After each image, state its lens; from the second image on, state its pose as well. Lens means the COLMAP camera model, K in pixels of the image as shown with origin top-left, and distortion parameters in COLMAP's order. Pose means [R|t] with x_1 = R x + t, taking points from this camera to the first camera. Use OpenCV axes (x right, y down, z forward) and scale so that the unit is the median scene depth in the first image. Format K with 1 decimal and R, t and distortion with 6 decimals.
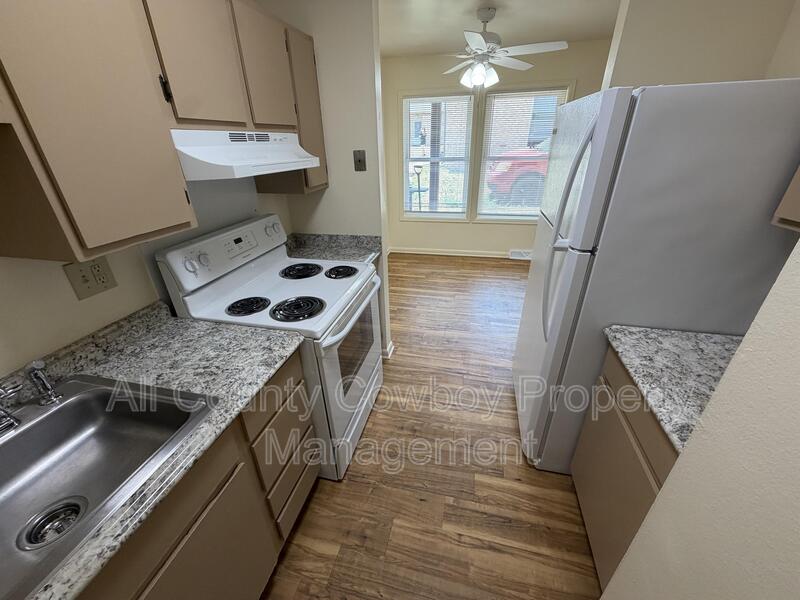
lens RADIAL K [[319.2, 0, 398.1], [0, 319.2, 299.4], [0, 0, 1]] dist [-0.001483, 0.000005]
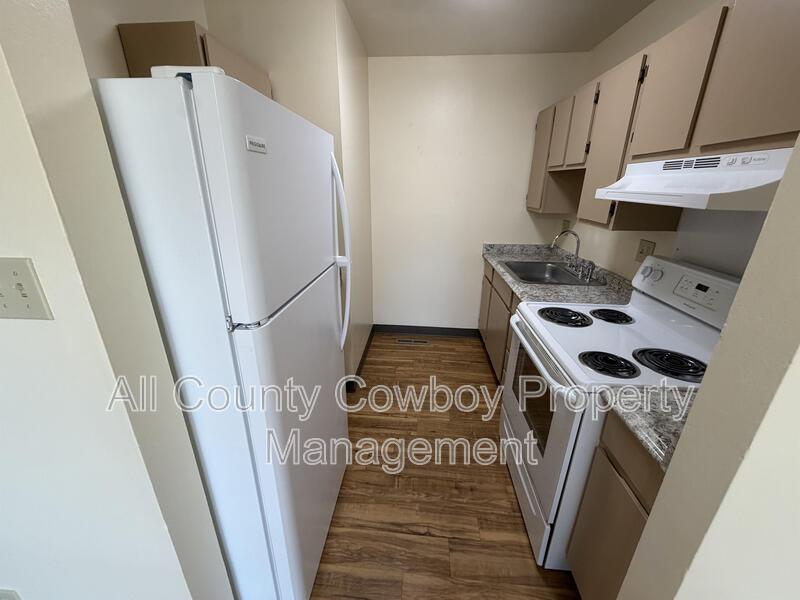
lens RADIAL K [[319.2, 0, 398.1], [0, 319.2, 299.4], [0, 0, 1]] dist [-0.001483, 0.000005]
pose [[-0.988382, 0.059468, -0.139876, 0.381477], [-0.059899, 0.693408, 0.718051, -0.716643], [0.139692, 0.718087, -0.681789, 1.508680]]
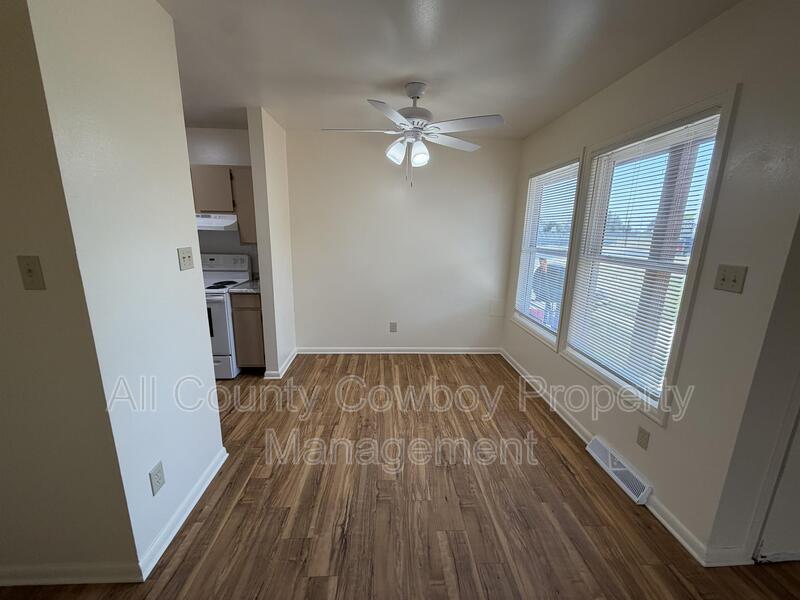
lens RADIAL K [[319.2, 0, 398.1], [0, 319.2, 299.4], [0, 0, 1]] dist [-0.001483, 0.000005]
pose [[0.279499, 0.234591, -0.931047, 2.019840], [-0.451699, 0.887810, 0.088097, -0.734541], [0.847260, 0.395929, 0.354106, 1.459368]]
